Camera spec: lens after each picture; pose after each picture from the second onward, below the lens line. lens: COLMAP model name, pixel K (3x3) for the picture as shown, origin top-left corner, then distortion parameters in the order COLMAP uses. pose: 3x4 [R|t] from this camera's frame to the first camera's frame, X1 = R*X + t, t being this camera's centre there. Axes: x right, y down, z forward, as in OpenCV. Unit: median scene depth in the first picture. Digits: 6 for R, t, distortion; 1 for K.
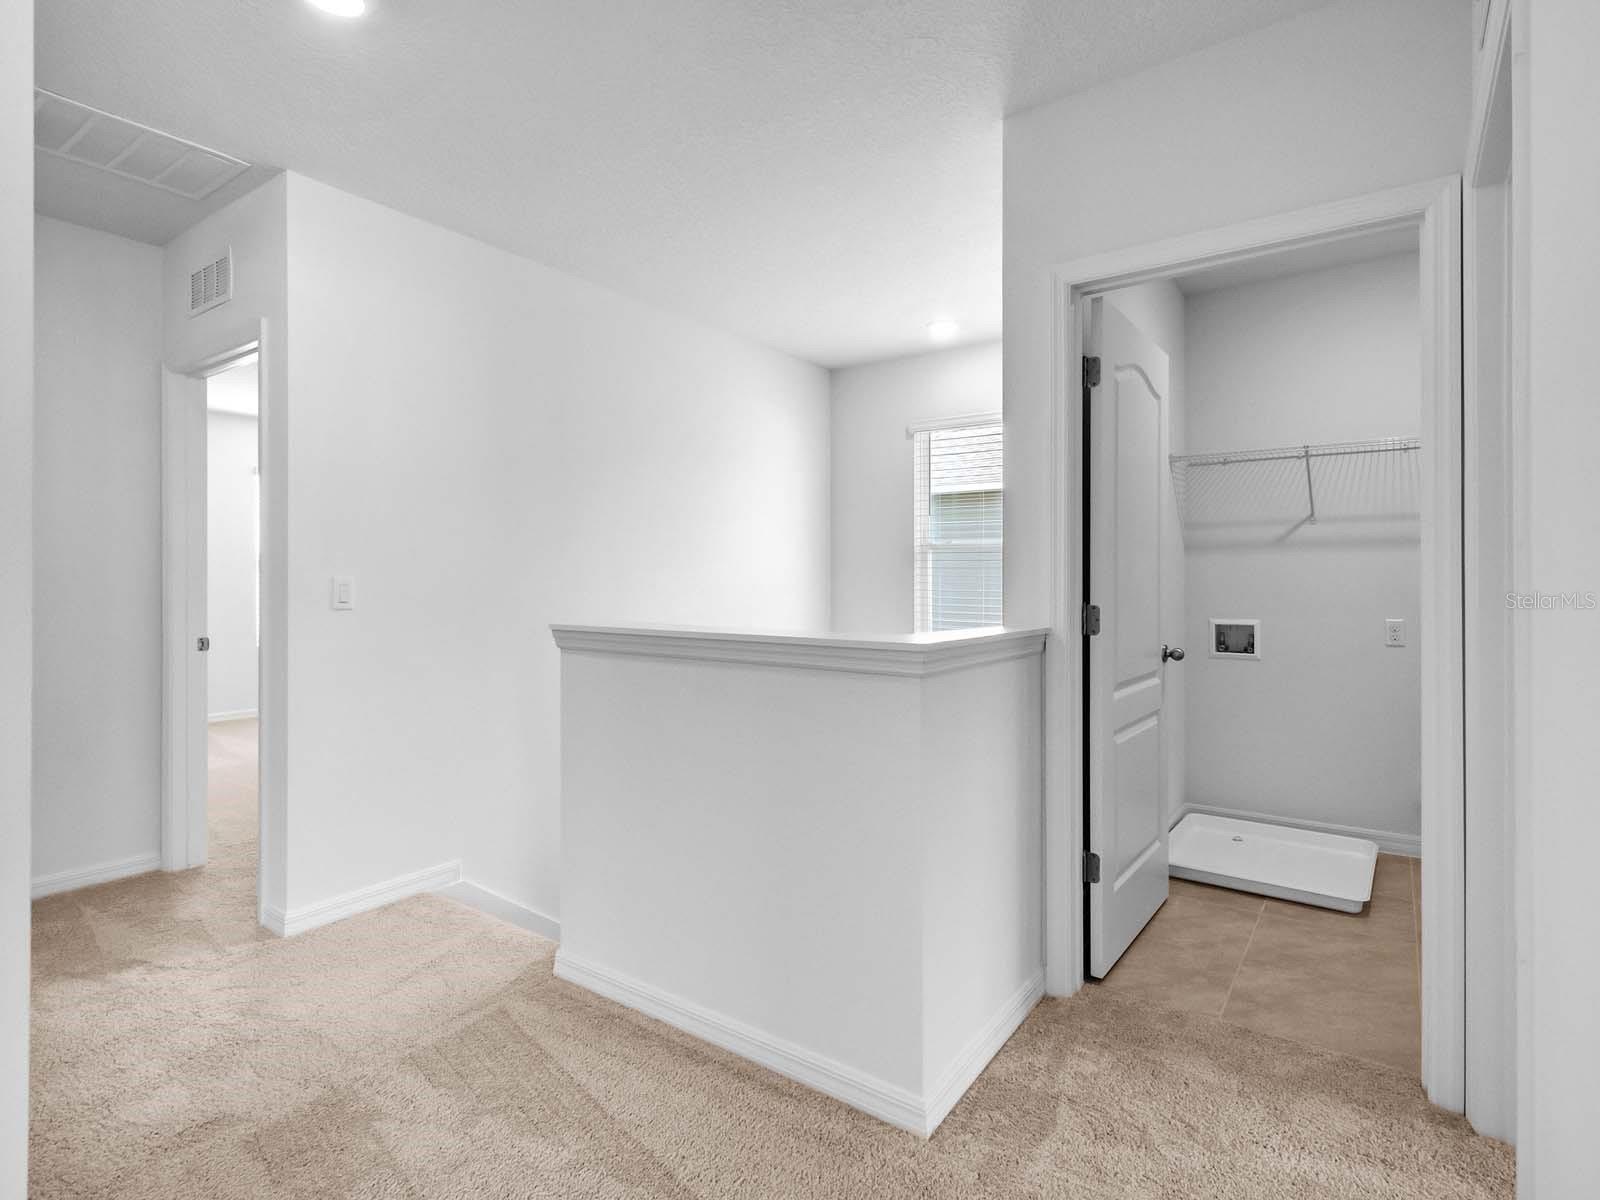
lens RADIAL K [[914.1, 0, 800.0], [0, 914.1, 600.0], [0, 0, 1]] dist [0.000270, -0.000016]
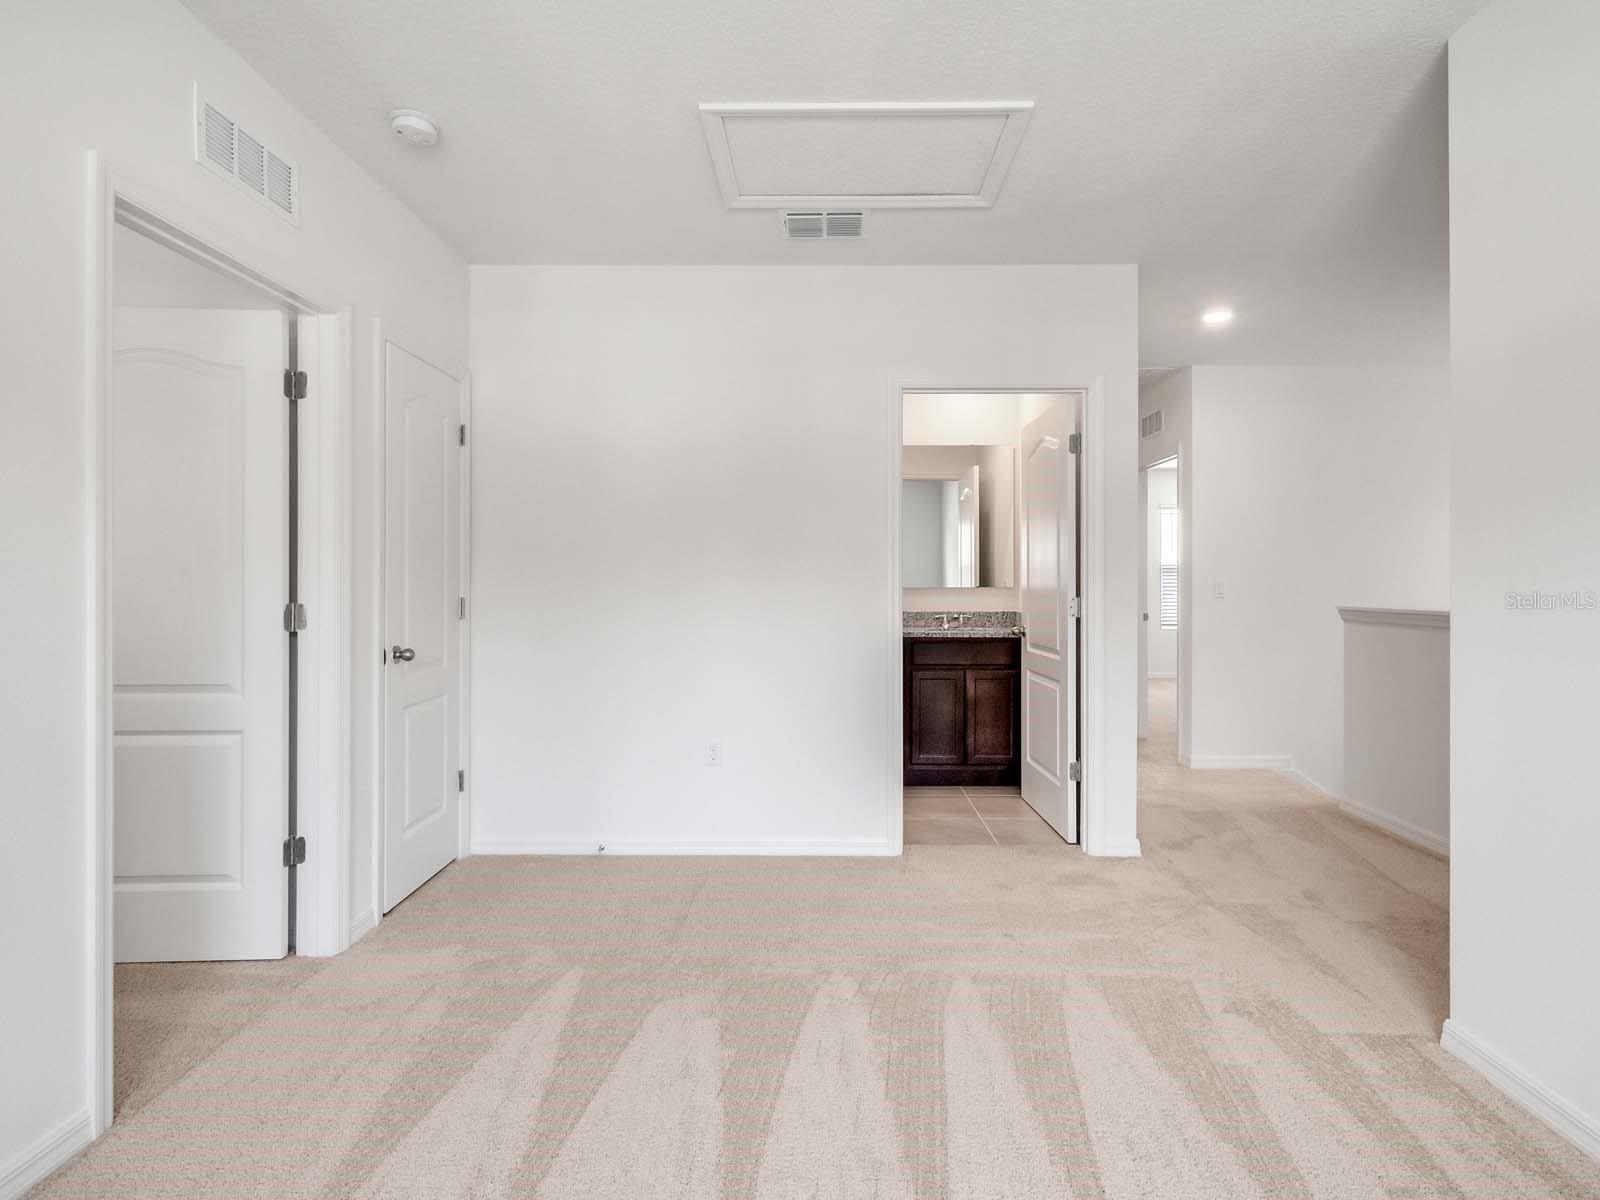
lens RADIAL K [[914.1, 0, 800.0], [0, 914.1, 600.0], [0, 0, 1]] dist [0.000270, -0.000016]
pose [[0.612879, 0.004807, -0.790162, 0.438011], [0.006020, 0.999924, 0.010752, -0.009983], [0.790154, -0.011347, 0.612803, -0.801682]]
